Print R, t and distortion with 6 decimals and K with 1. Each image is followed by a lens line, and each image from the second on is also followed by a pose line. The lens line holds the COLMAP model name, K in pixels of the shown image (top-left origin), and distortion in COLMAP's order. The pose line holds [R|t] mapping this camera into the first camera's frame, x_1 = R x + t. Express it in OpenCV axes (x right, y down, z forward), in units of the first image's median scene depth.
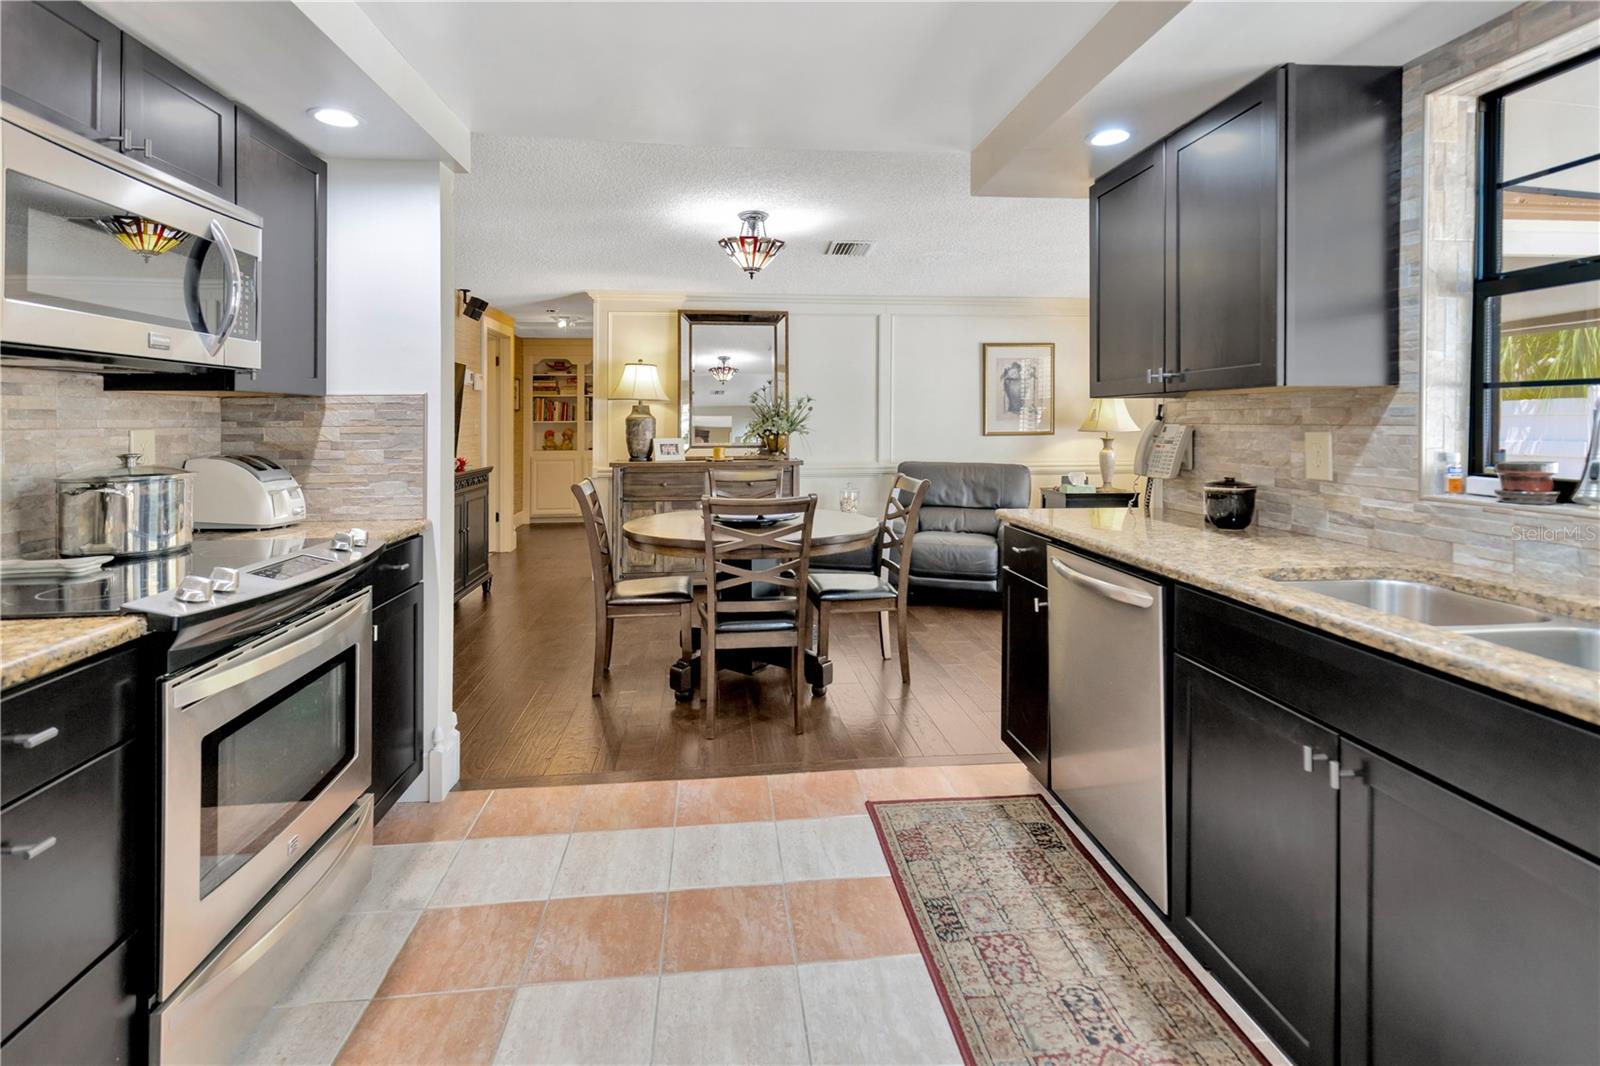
lens RADIAL K [[762.0, 0, 796.7], [0, 762.0, 428.0], [0, 0, 1]] dist [0.003538, 0.000603]
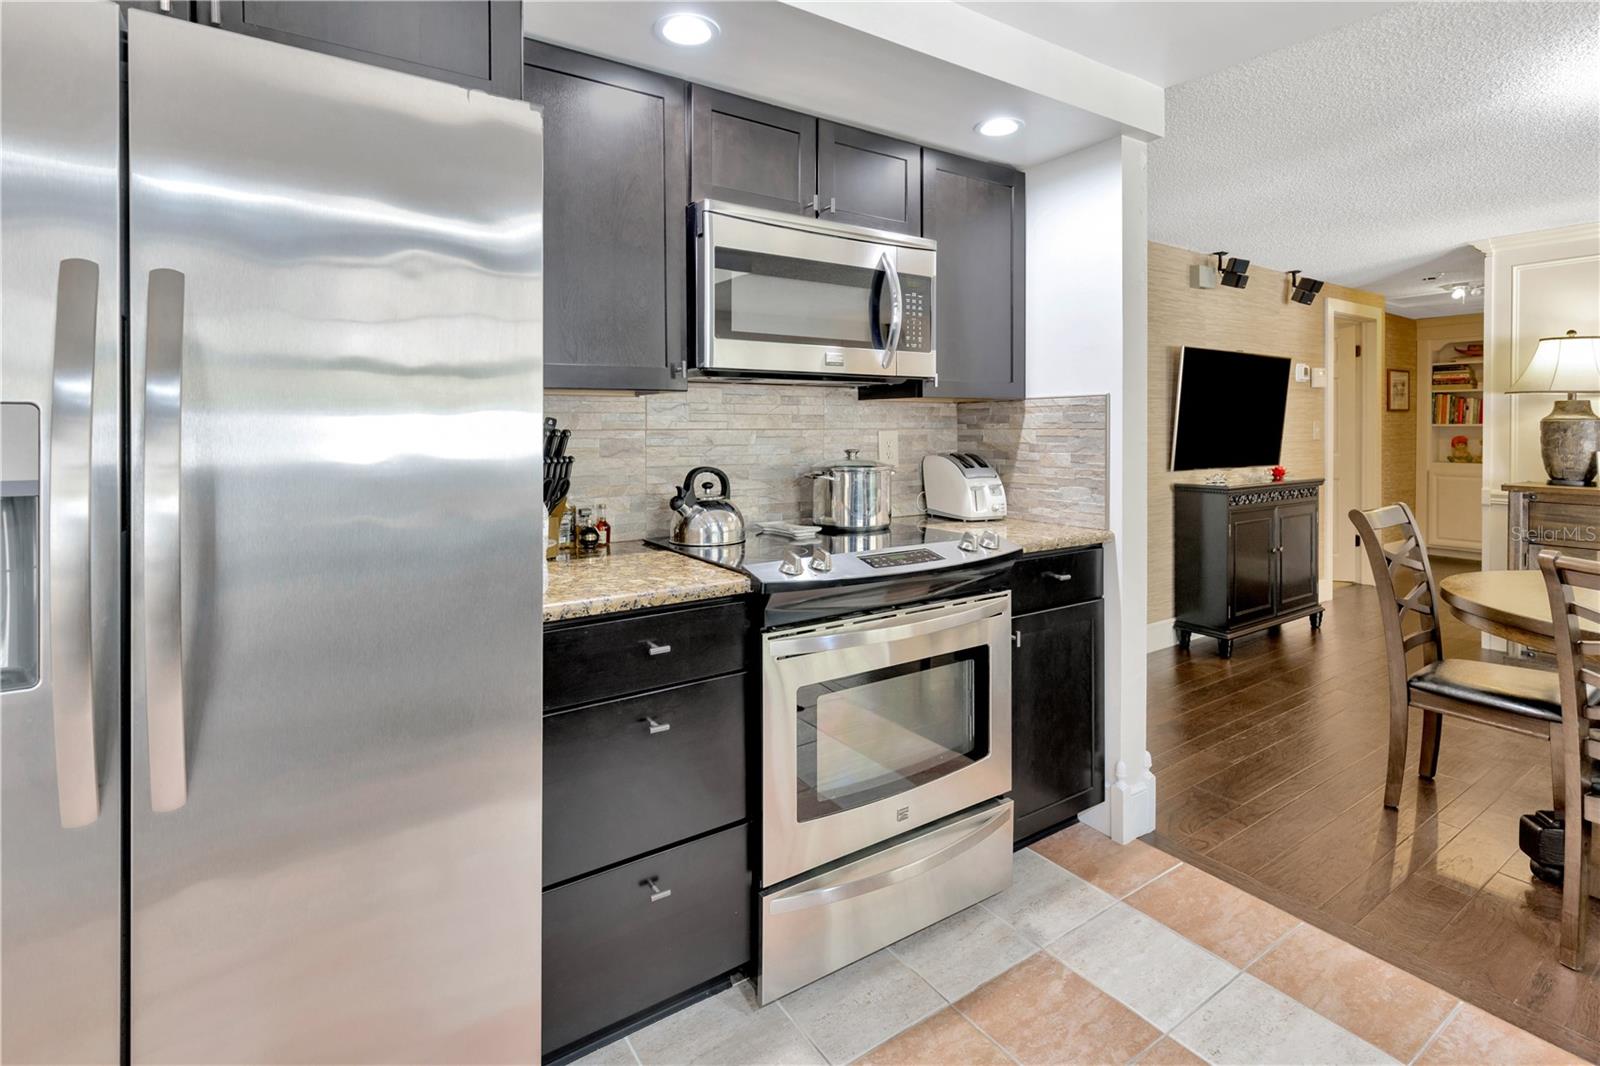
lens RADIAL K [[762.0, 0, 796.7], [0, 762.0, 428.0], [0, 0, 1]] dist [0.003538, 0.000603]
pose [[0.468941, 0.007550, -0.883197, 0.177232], [-0.009935, 0.999945, 0.003273, -0.004139], [0.883173, 0.007240, 0.468991, 0.277332]]
